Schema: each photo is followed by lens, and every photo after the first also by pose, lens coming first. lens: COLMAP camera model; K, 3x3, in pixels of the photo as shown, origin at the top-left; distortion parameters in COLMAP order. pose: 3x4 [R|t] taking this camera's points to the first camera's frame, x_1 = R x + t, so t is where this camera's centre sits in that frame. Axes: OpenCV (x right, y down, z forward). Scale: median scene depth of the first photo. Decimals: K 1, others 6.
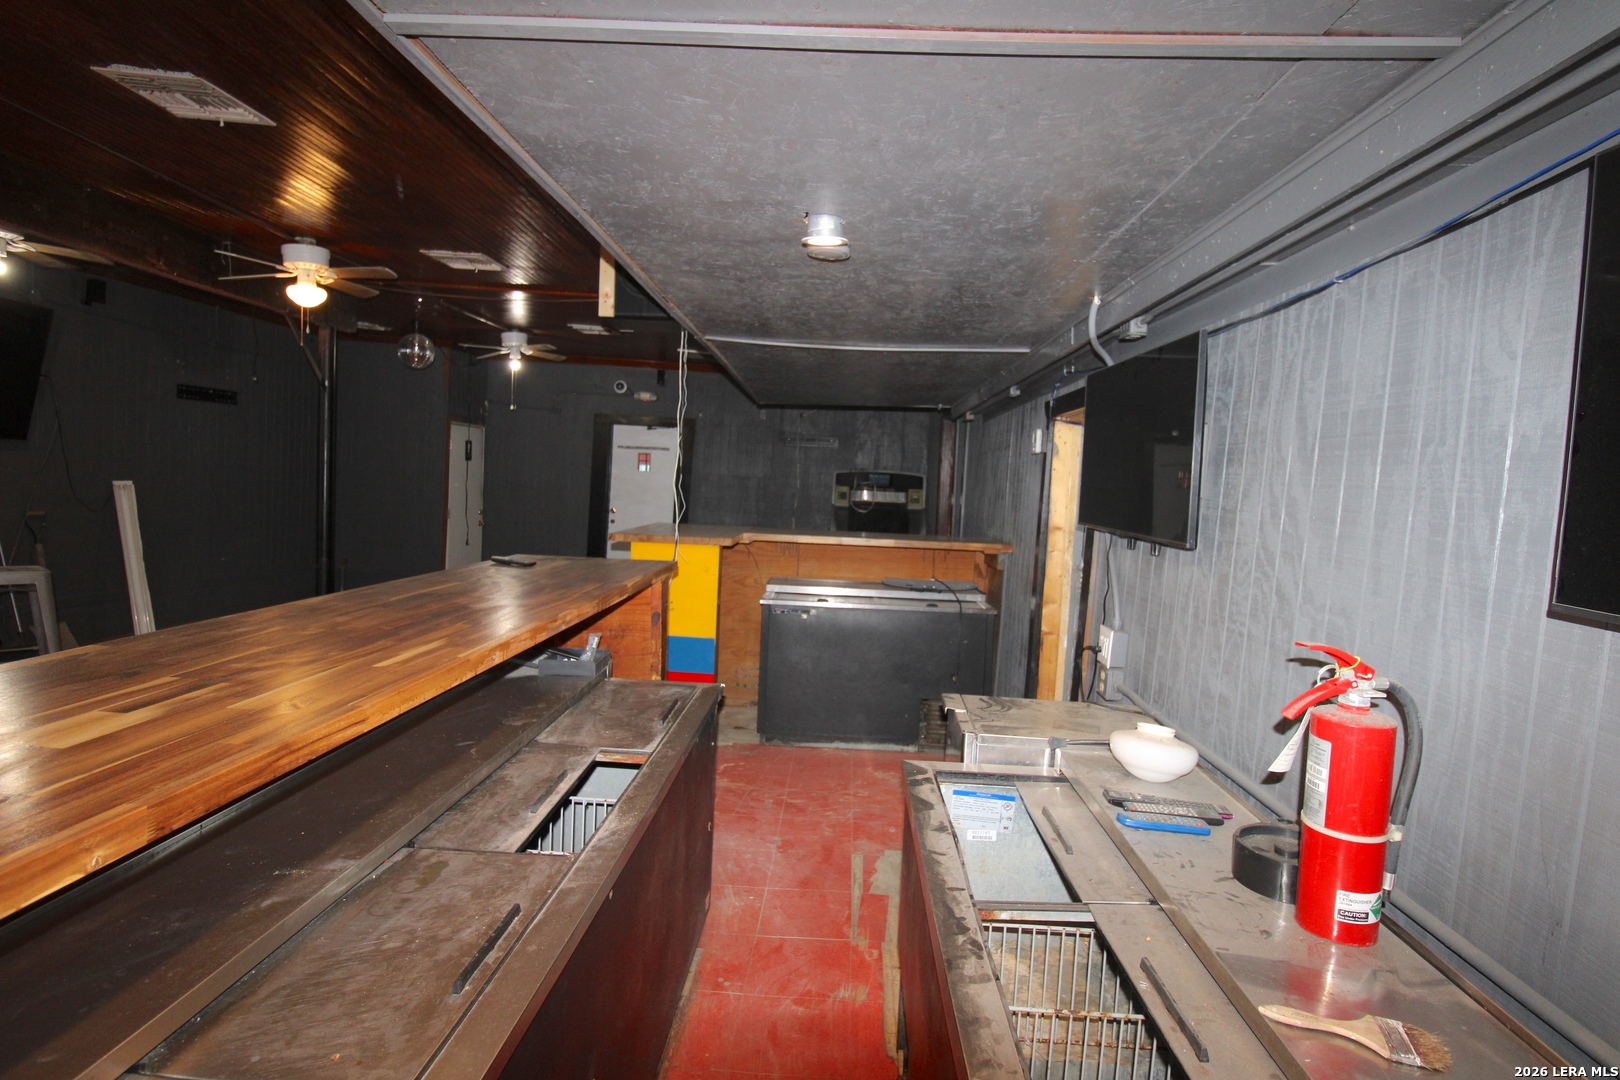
lens RADIAL K [[820.8, 0, 818.9], [0, 820.8, 529.5], [0, 0, 1]] dist [0.001612, -0.013161]
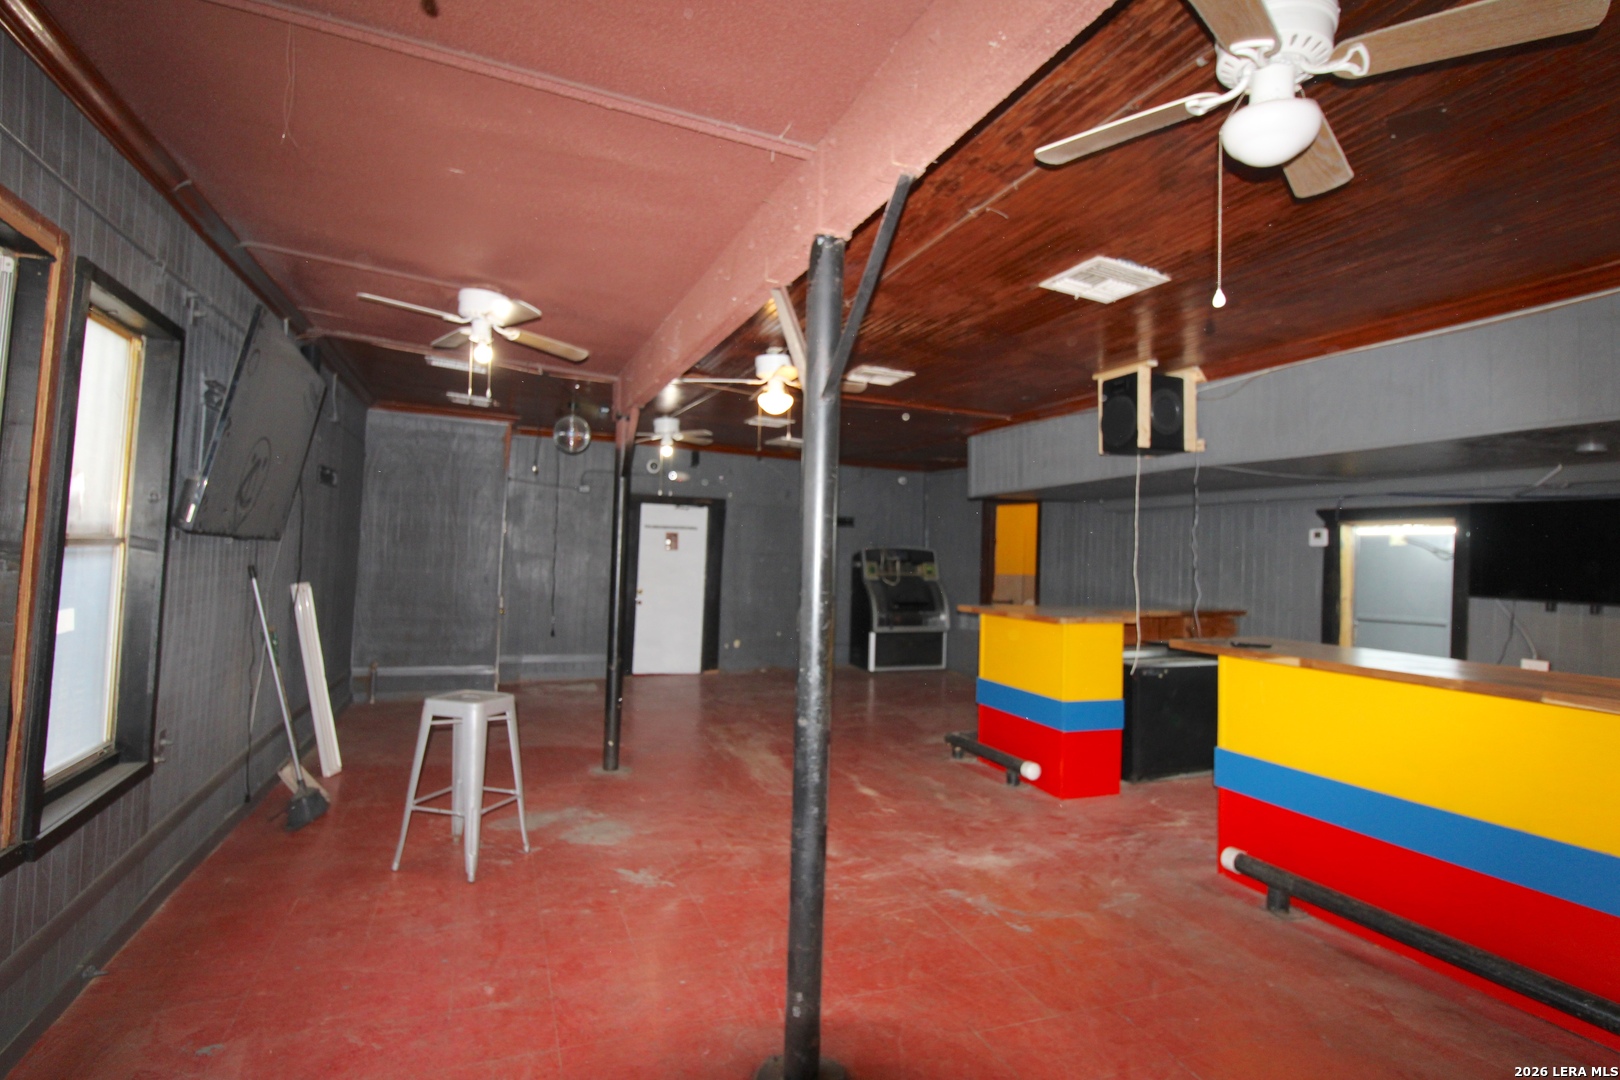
lens RADIAL K [[820.8, 0, 818.9], [0, 820.8, 529.5], [0, 0, 1]] dist [0.001612, -0.013161]
pose [[0.915374, -0.009767, 0.402486, -1.921838], [0.039088, 0.997139, -0.064703, -0.108951], [-0.400702, 0.074960, 0.913137, 0.089336]]
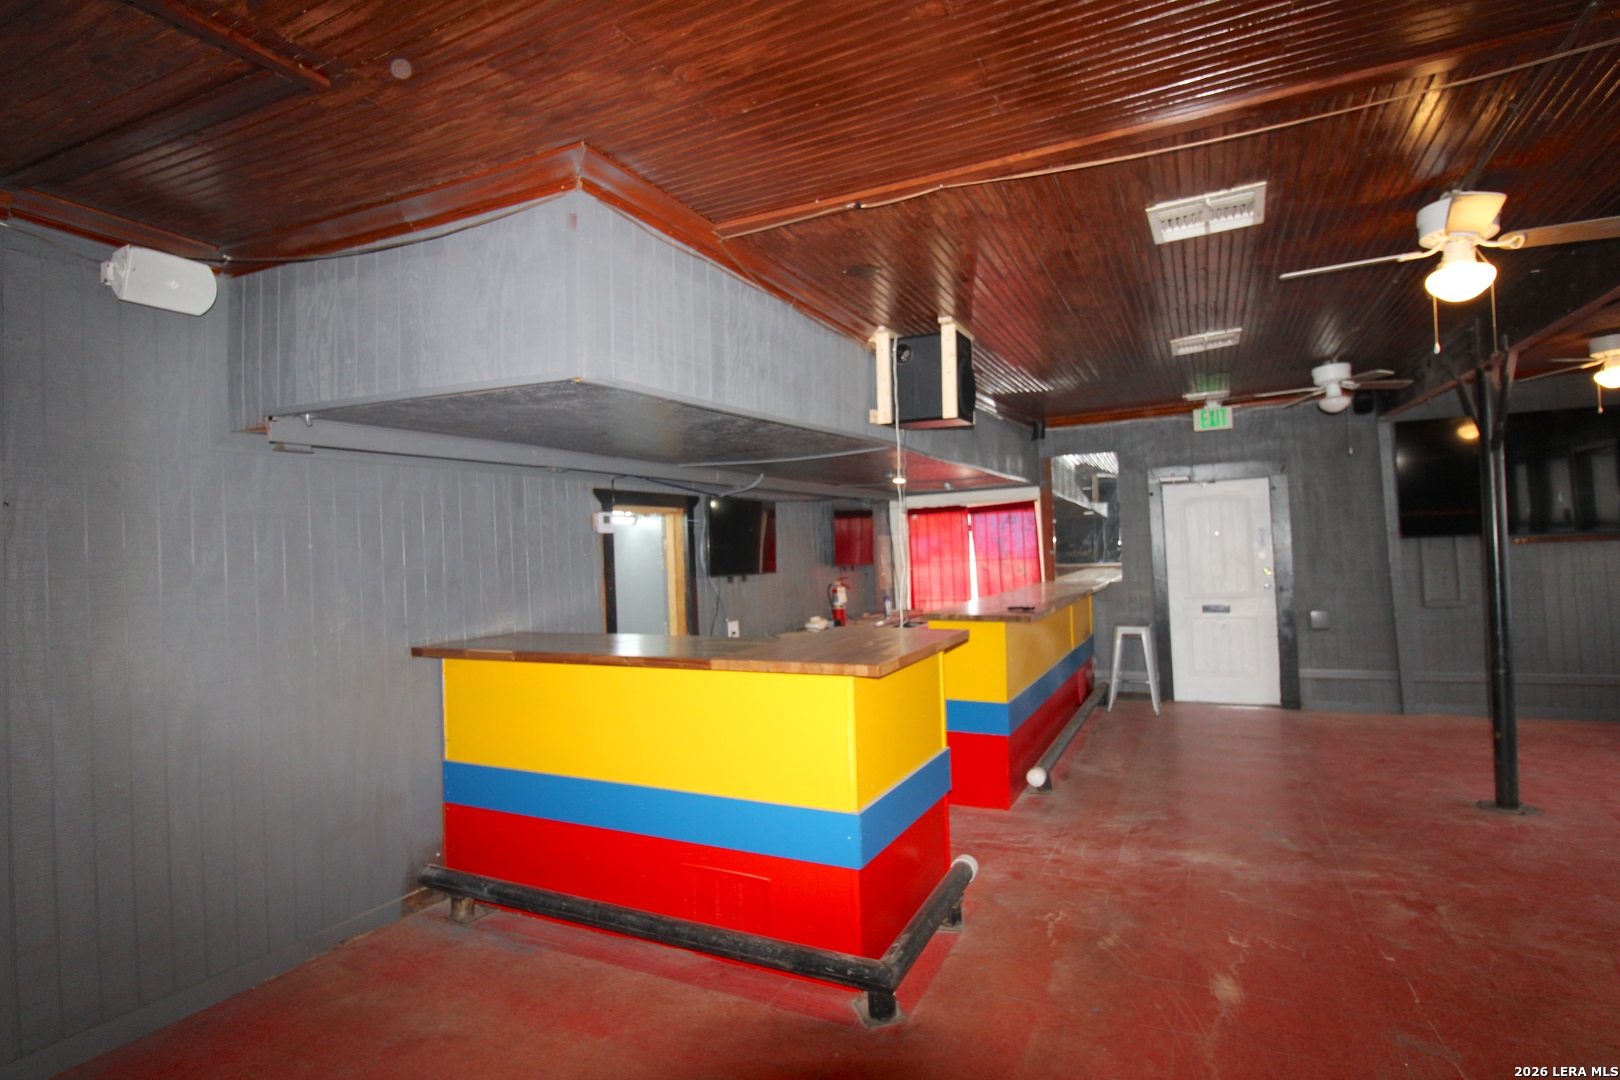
lens RADIAL K [[820.8, 0, 818.9], [0, 820.8, 529.5], [0, 0, 1]] dist [0.001612, -0.013161]
pose [[-0.913741, -0.010696, 0.406156, -0.846551], [0.011609, 0.998558, 0.052415, -0.271162], [-0.406131, 0.052609, -0.912299, 3.402645]]
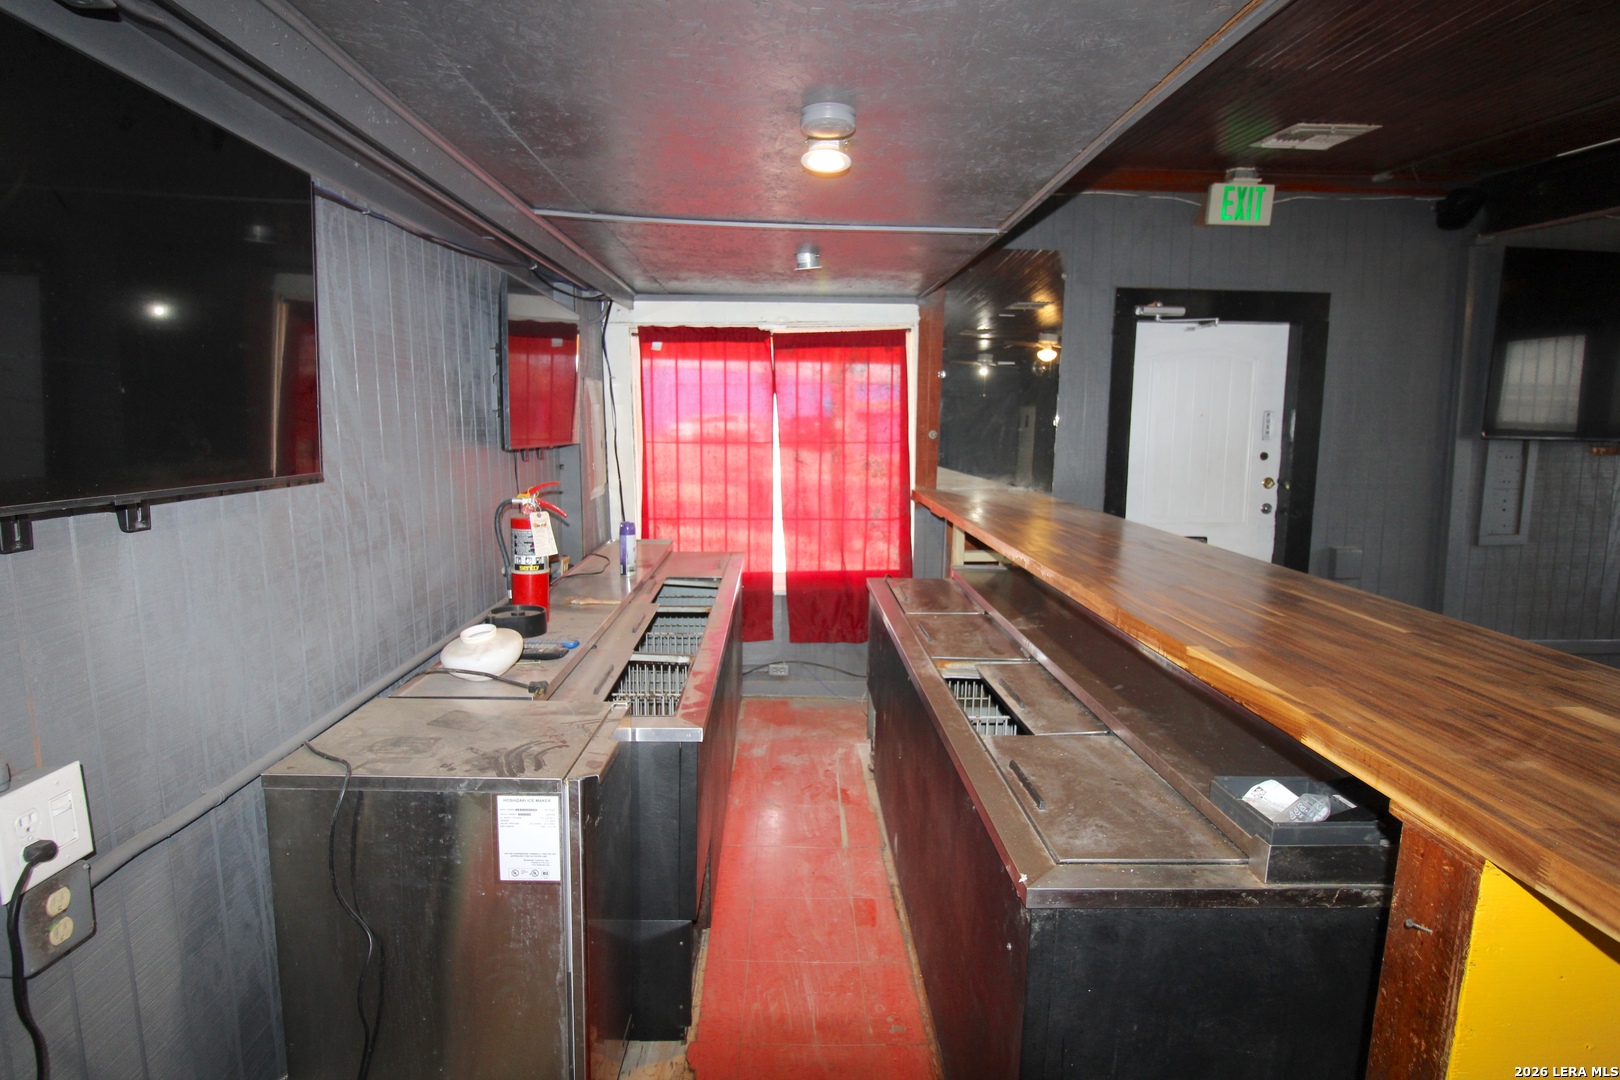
lens RADIAL K [[820.8, 0, 818.9], [0, 820.8, 529.5], [0, 0, 1]] dist [0.001612, -0.013161]
pose [[-0.994534, -0.060210, -0.085303, 0.057180], [-0.075458, 0.979143, 0.188642, -0.097646], [0.072165, 0.194047, -0.978334, 1.637046]]
